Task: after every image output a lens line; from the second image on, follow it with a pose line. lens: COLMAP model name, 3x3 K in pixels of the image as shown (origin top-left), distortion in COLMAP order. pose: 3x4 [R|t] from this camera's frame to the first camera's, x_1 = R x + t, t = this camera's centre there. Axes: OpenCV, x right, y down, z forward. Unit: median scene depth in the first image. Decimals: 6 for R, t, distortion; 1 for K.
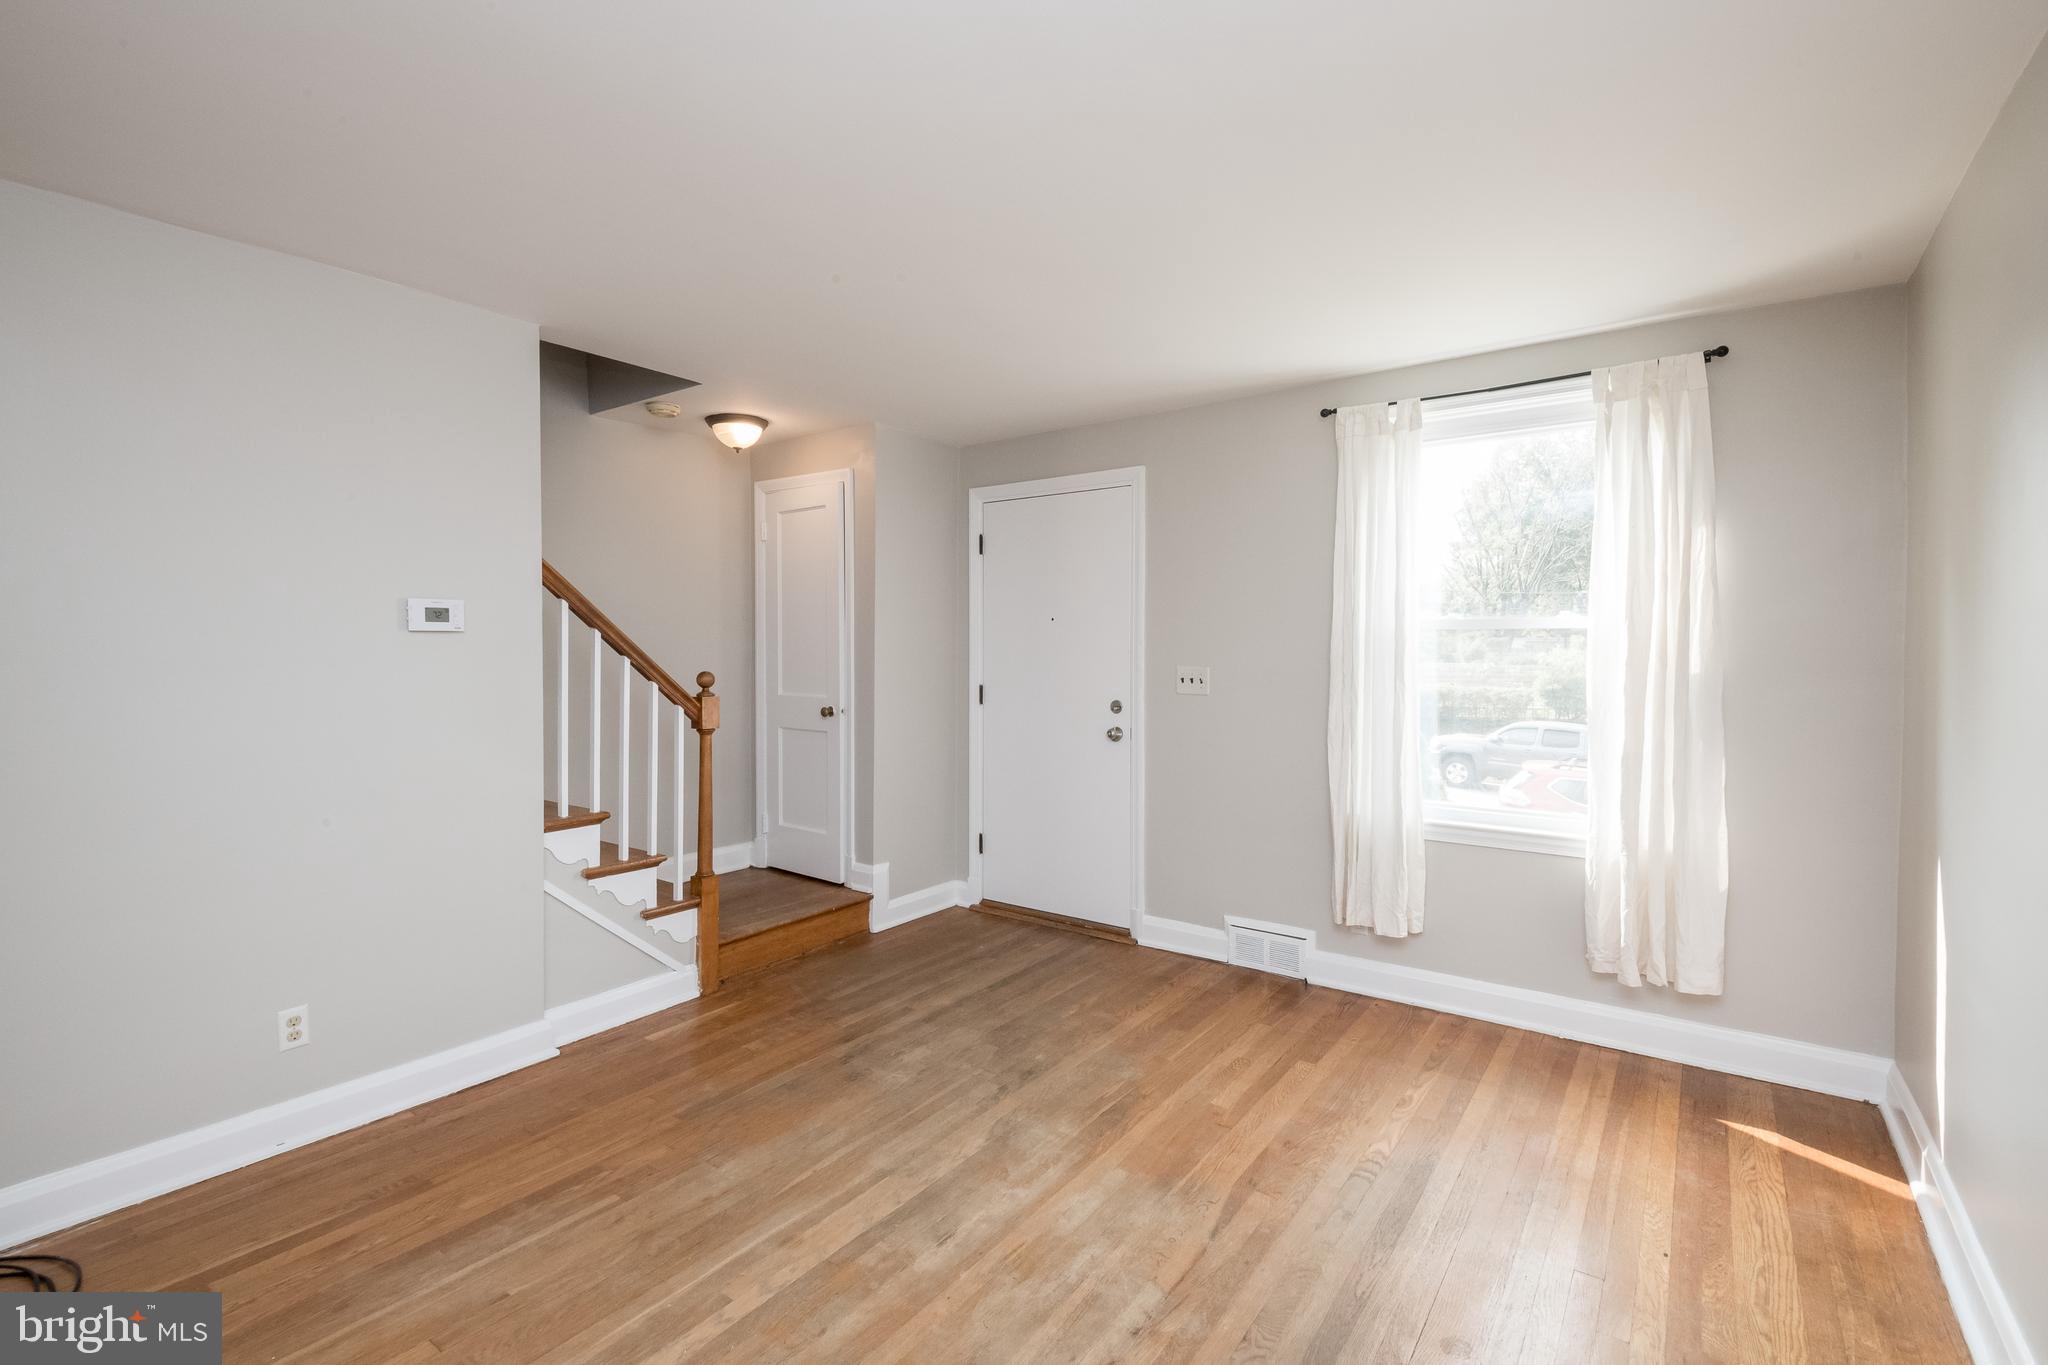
lens RADIAL K [[924.4, 0, 1034.1], [0, 924.4, 664.0], [0, 0, 1]] dist [0.036463, -0.023329]
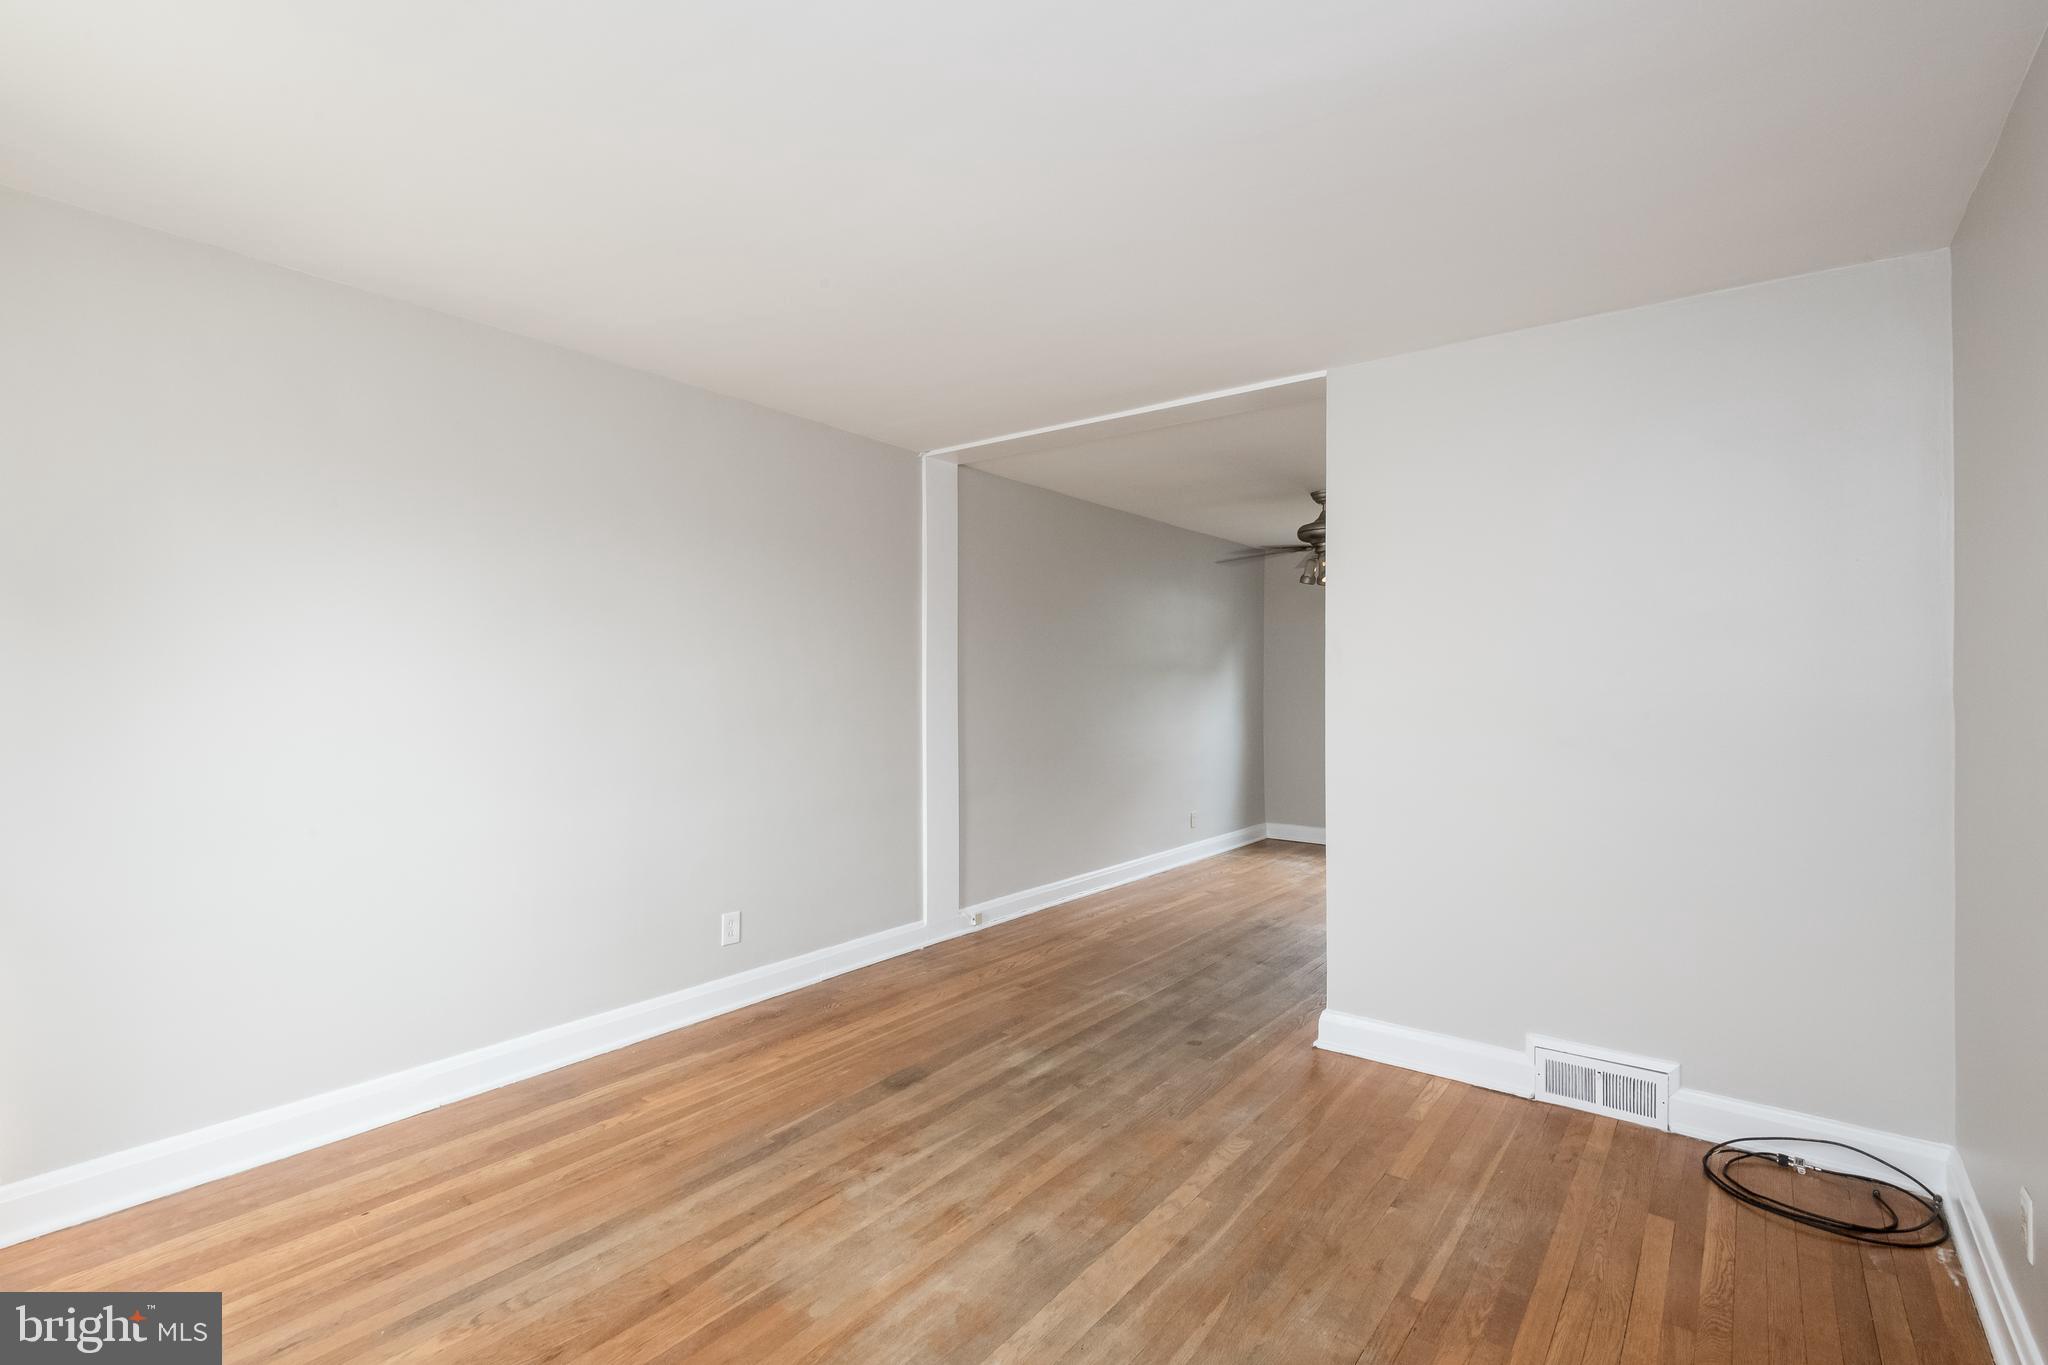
lens RADIAL K [[930.1, 0, 1028.5], [0, 930.1, 677.7], [0, 0, 1]] dist [0.041539, -0.024292]
pose [[-0.999402, -0.003483, 0.034405, -0.079645], [-0.003286, 0.999978, 0.005768, -0.000109], [-0.034424, 0.005651, -0.999391, 1.241690]]
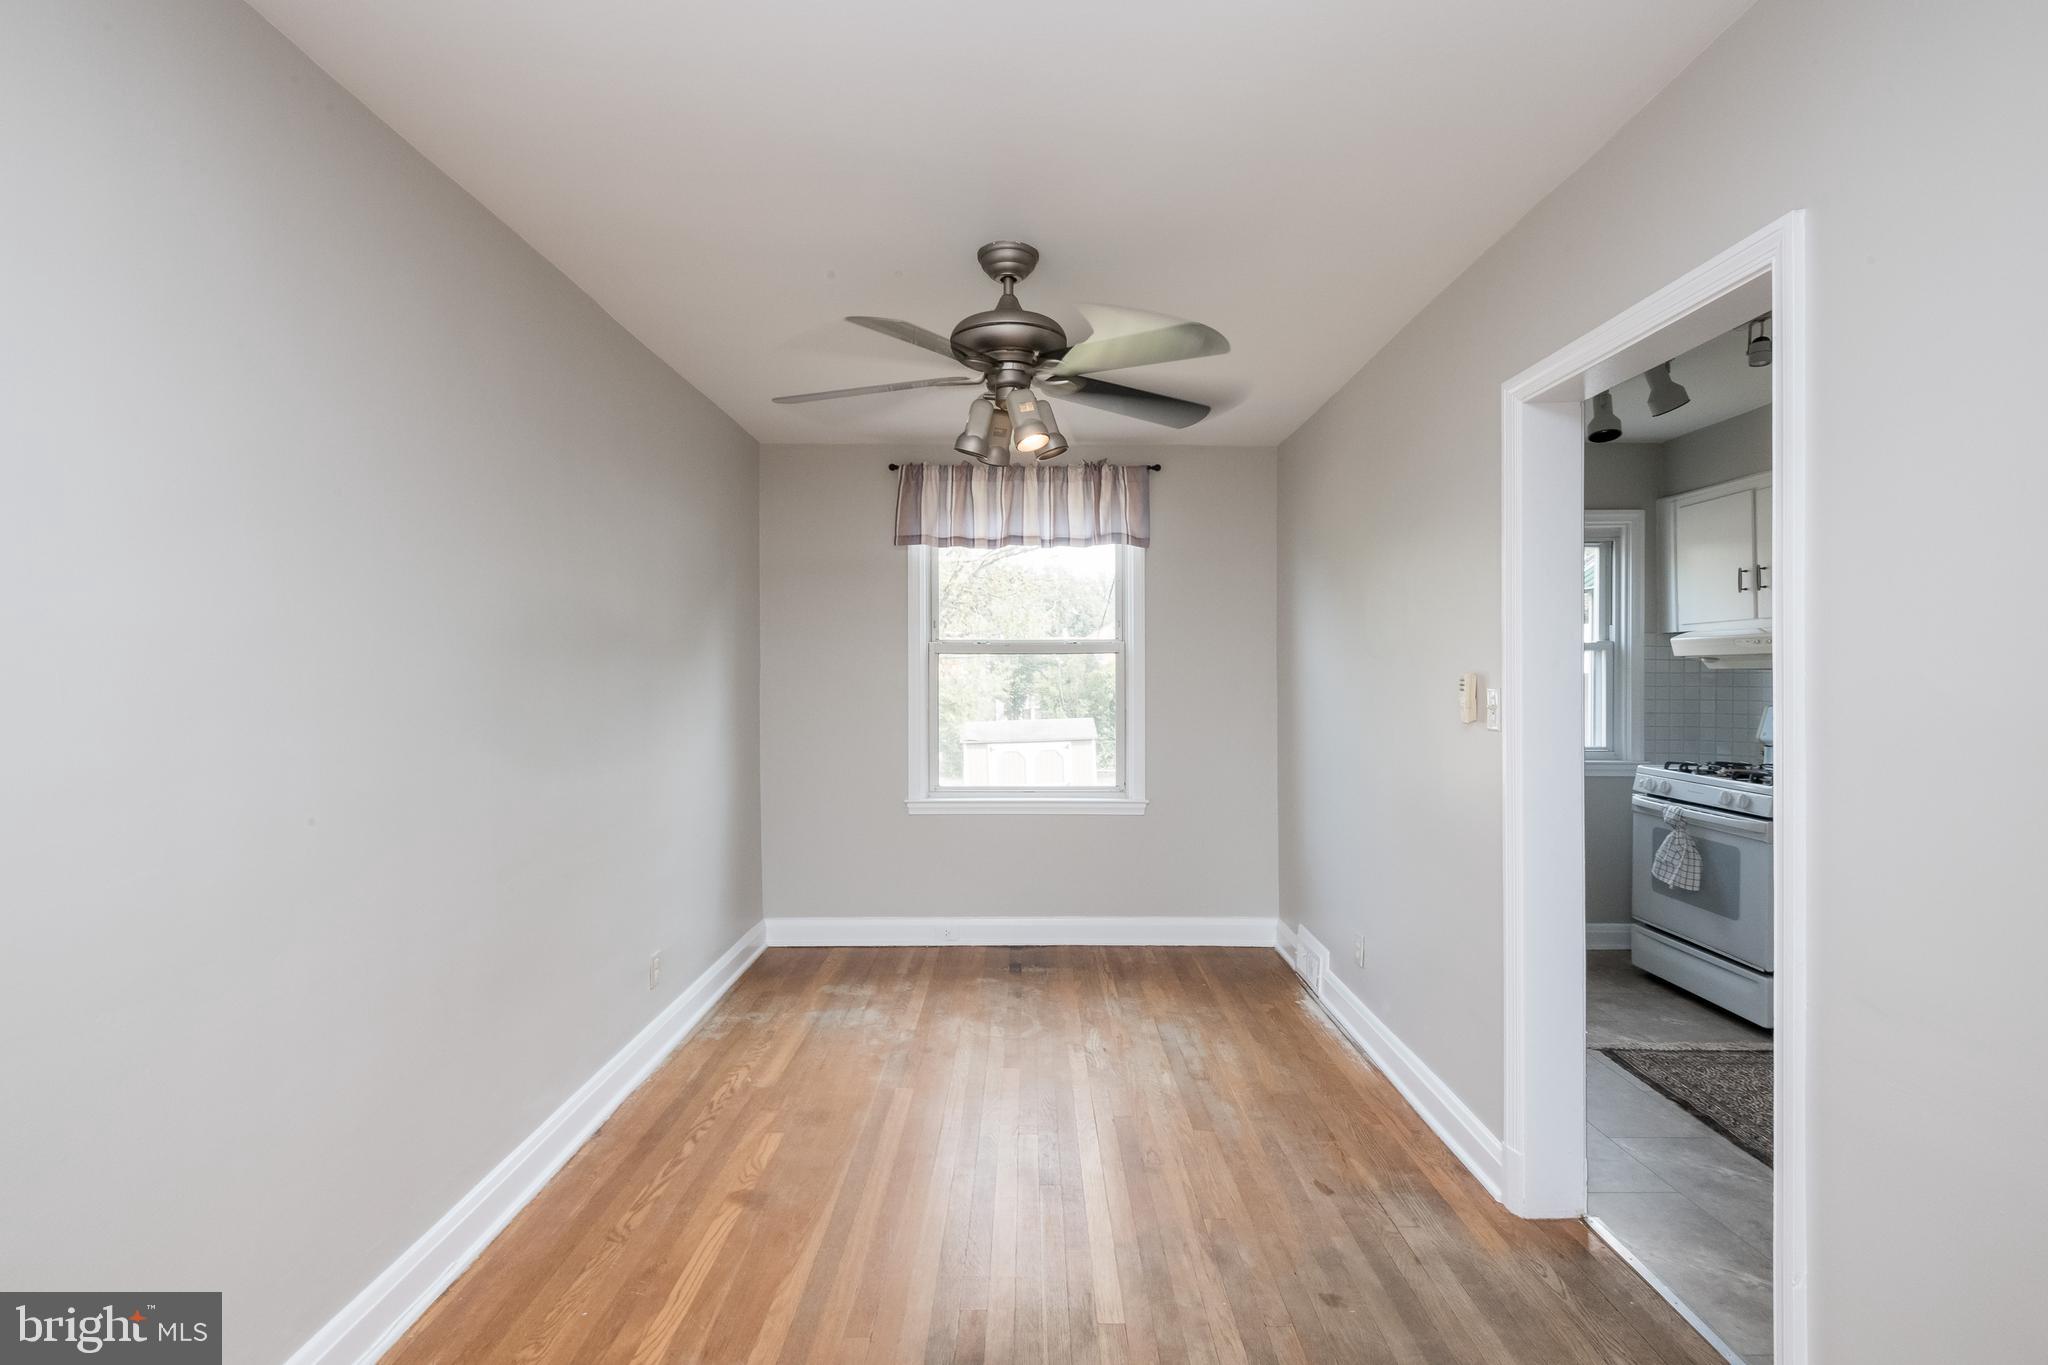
lens RADIAL K [[928.5, 0, 1020.6], [0, 928.5, 676.3], [0, 0, 1]] dist [0.033002, -0.024262]
pose [[-0.818809, 0.004774, -0.574046, -0.121686], [-0.005249, 0.999861, 0.015803, 0.001958], [0.574042, 0.015952, -0.818671, 0.235281]]
